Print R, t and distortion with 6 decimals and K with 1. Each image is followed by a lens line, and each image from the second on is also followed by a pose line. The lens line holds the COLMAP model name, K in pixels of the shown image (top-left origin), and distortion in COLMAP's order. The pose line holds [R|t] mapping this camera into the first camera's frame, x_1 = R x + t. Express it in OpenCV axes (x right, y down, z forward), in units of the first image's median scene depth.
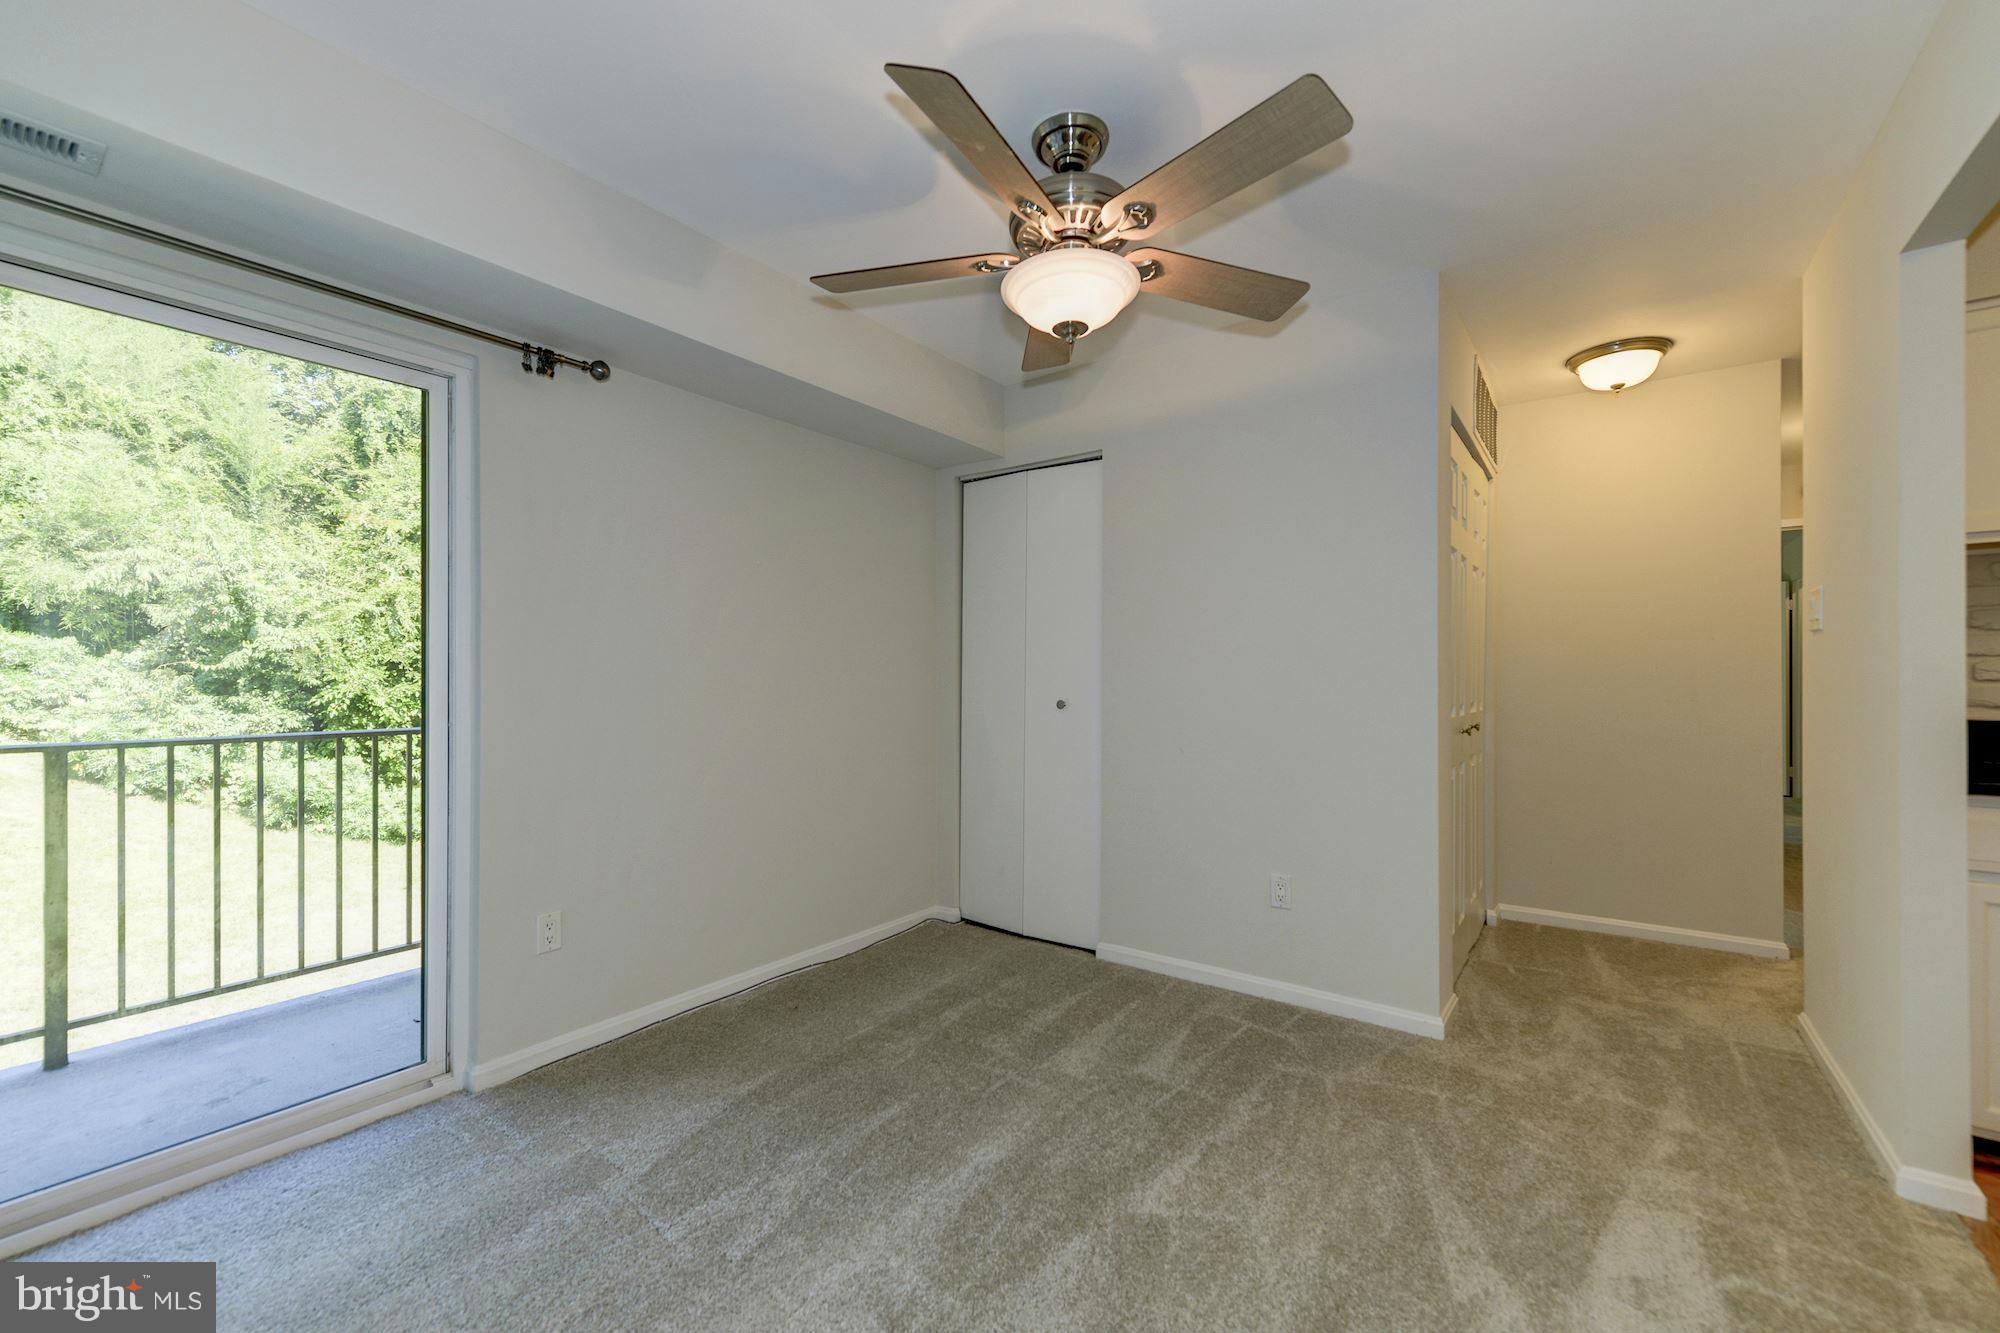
lens RADIAL K [[781.1, 0, 995.0], [0, 781.1, 678.9], [0, 0, 1]] dist [0.013436, -0.003827]
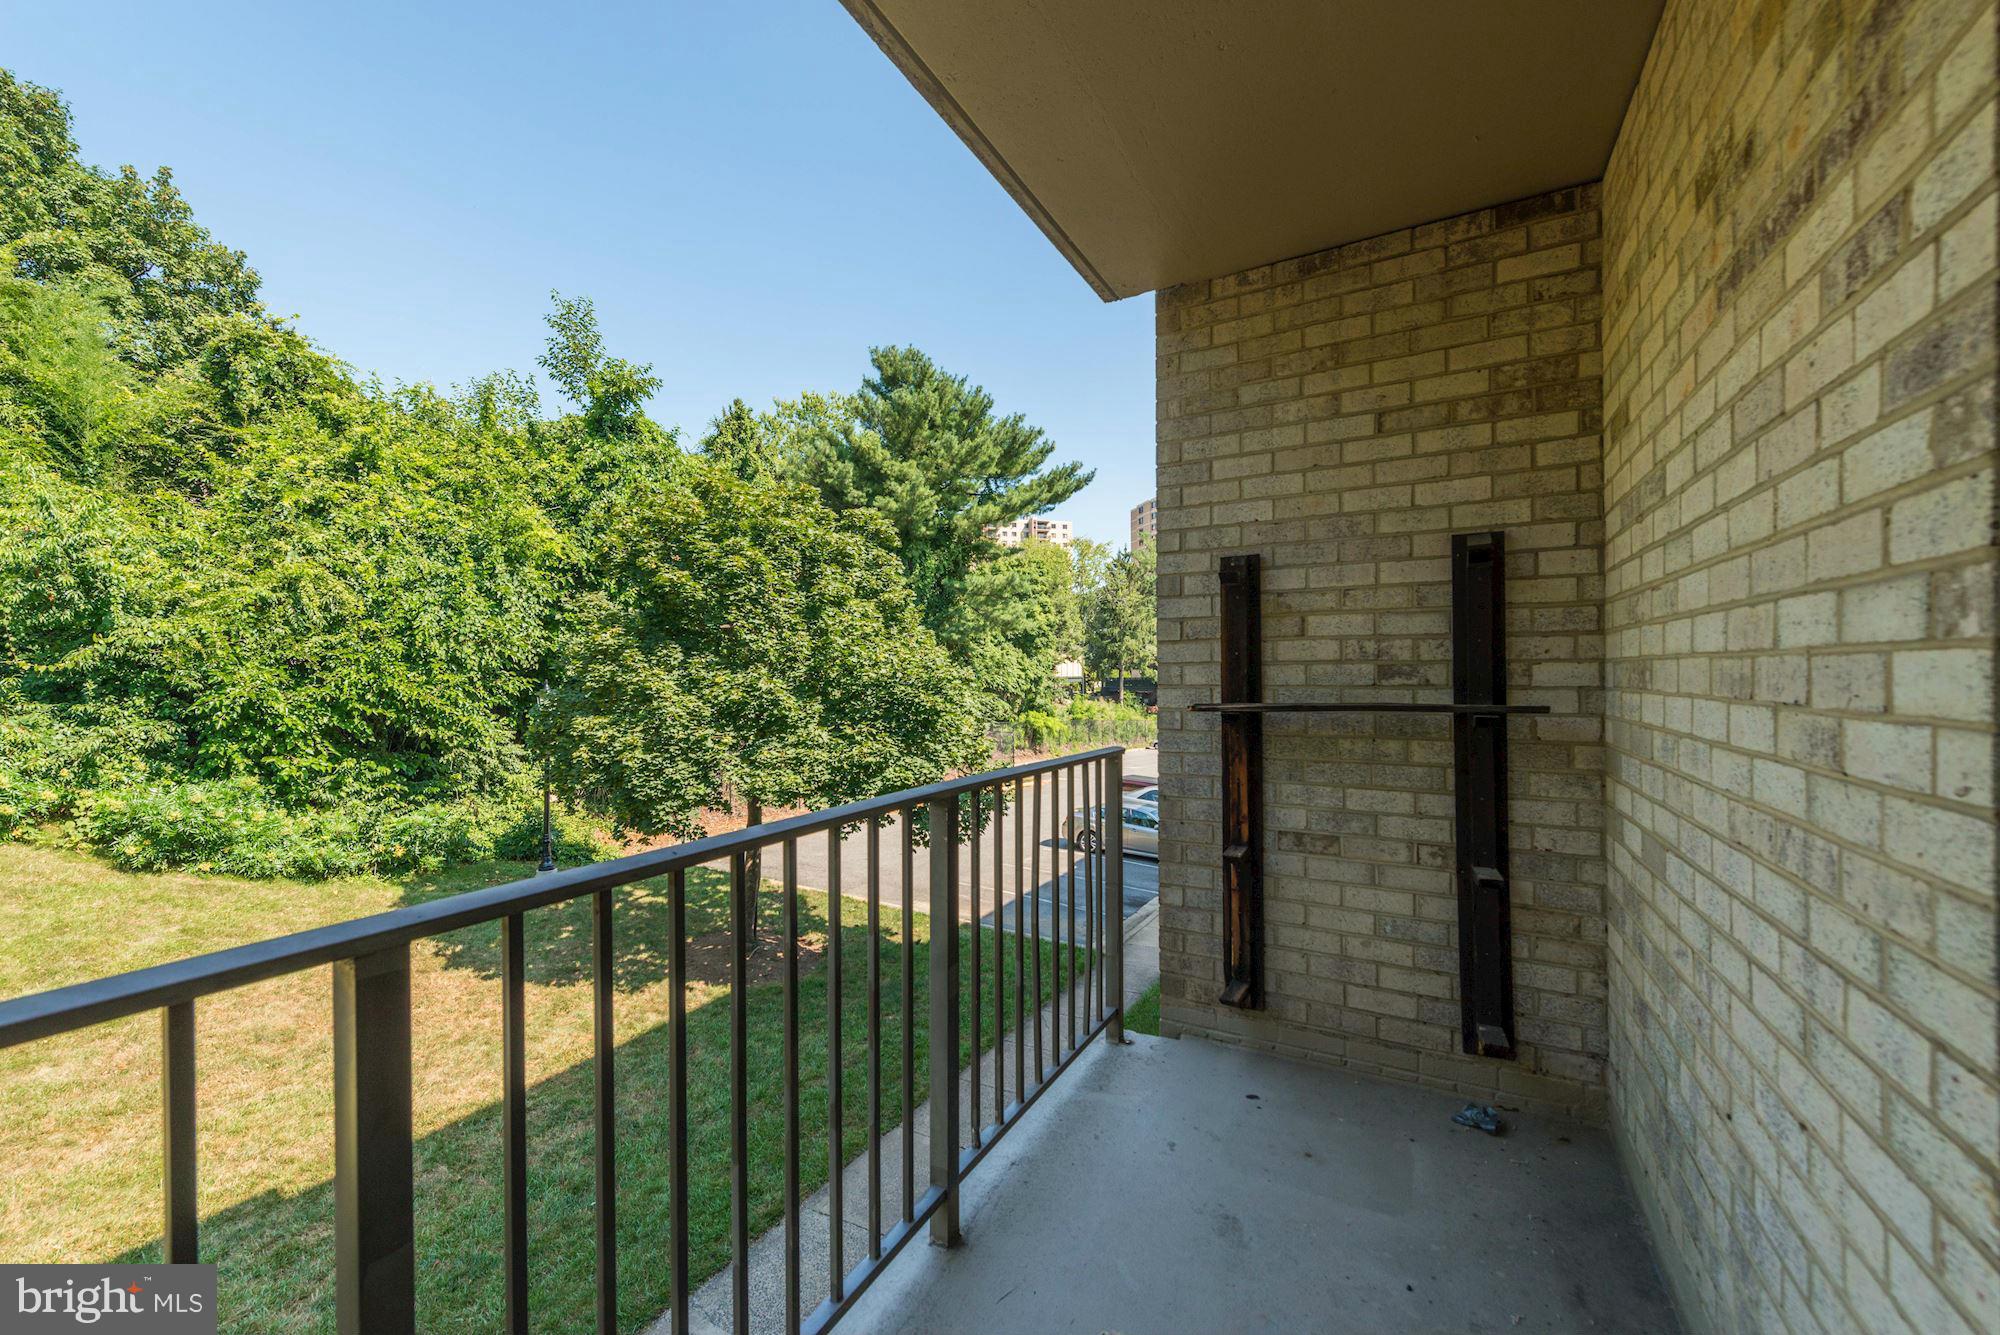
lens RADIAL K [[781.1, 0, 995.6], [0, 781.1, 673.6], [0, 0, 1]] dist [0.013436, -0.003827]
pose [[0.991563, -0.006469, 0.129465, -0.163761], [0.006814, 0.999974, -0.002221, -0.001083], [-0.129447, 0.003085, 0.991582, 0.103157]]
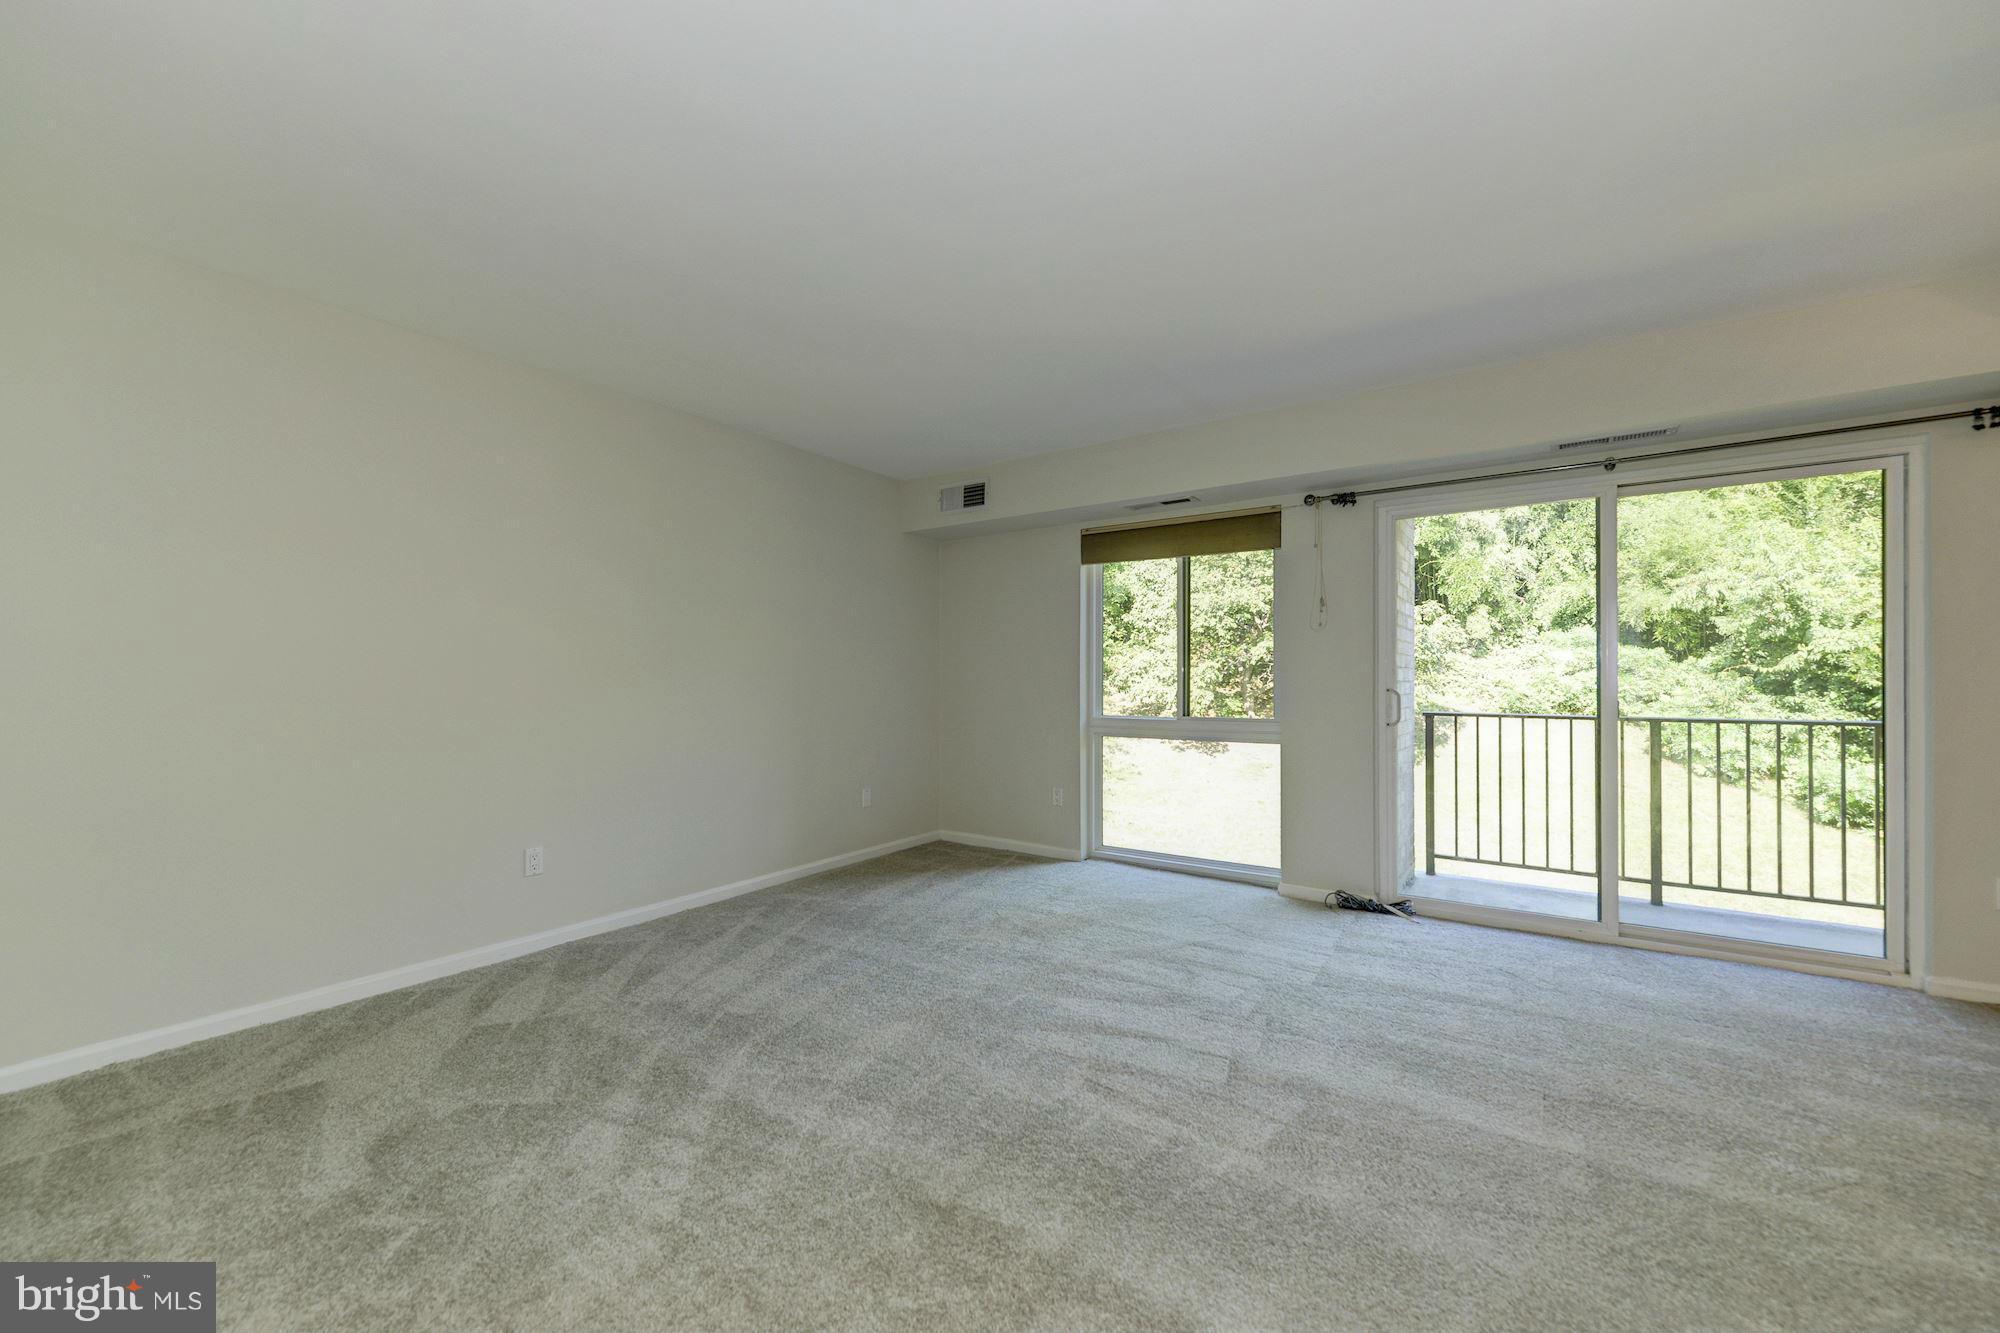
lens RADIAL K [[781.1, 0, 1005.4], [0, 781.1, 675.7], [0, 0, 1]] dist [0.013436, -0.003827]
pose [[0.013662, -0.004441, -0.999897, 0.085283], [-0.001596, 0.999989, -0.004463, 0.000240], [0.999905, 0.001657, 0.013654, -0.074555]]
